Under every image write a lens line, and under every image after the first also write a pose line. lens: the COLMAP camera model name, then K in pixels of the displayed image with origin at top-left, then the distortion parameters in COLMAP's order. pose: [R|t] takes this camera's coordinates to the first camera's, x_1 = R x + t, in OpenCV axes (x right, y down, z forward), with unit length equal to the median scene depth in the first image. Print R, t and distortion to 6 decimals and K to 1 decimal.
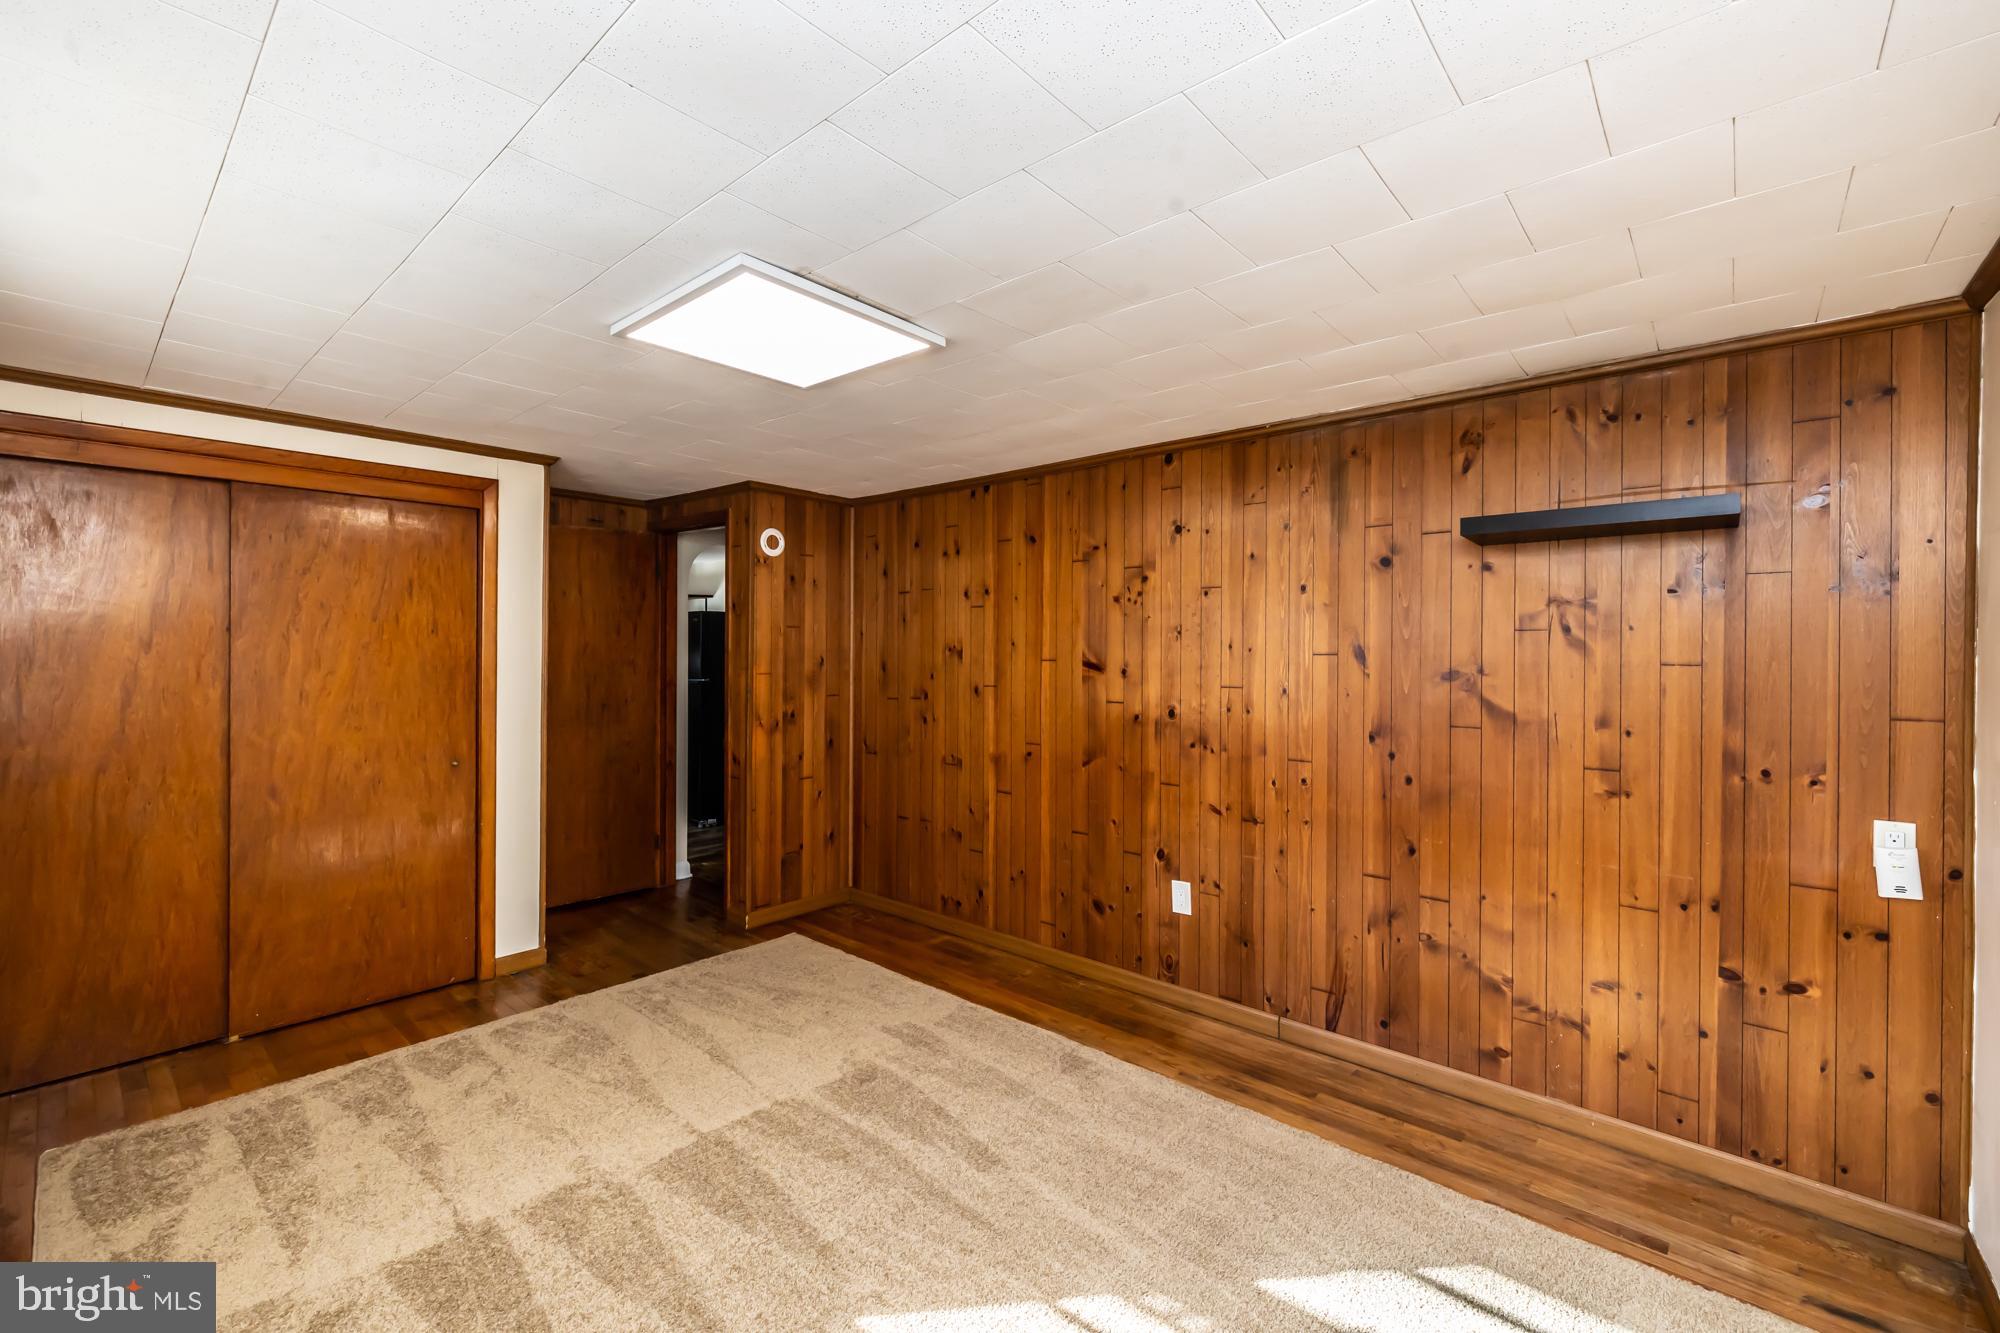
lens RADIAL K [[847.5, 0, 966.0], [0, 847.5, 660.8], [0, 0, 1]] dist [0.014395, 0.000044]
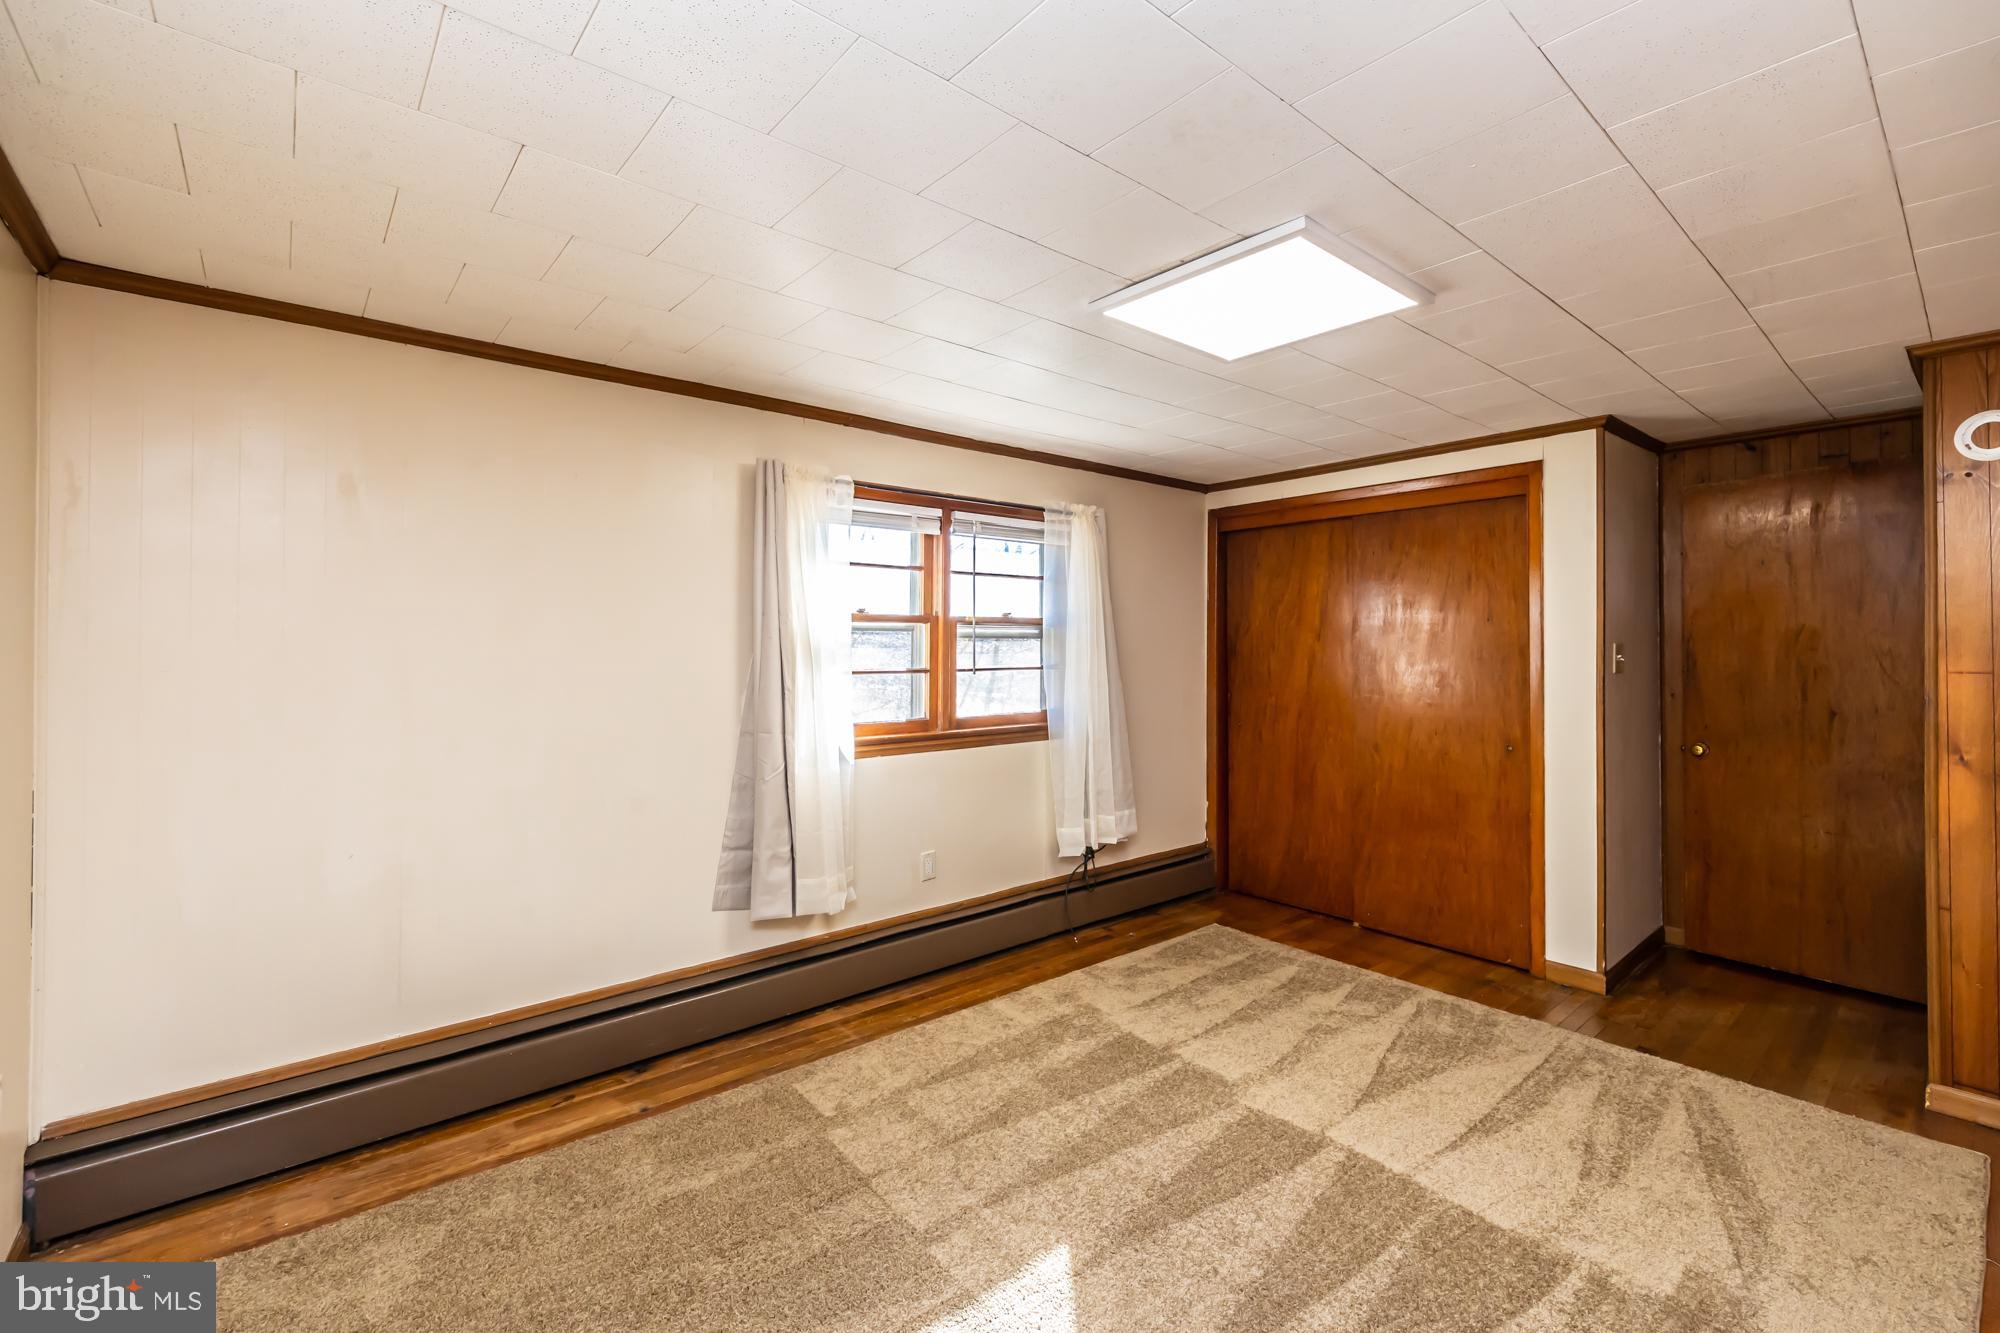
lens RADIAL K [[843.3, 0, 997.6], [0, 843.3, 650.2], [0, 0, 1]] dist [-0.000090, -0.000127]
pose [[-0.123749, 0.001104, -0.992313, 0.559771], [-0.007318, 0.999971, 0.002025, 0.005720], [0.992287, 0.007512, -0.123737, 0.609364]]
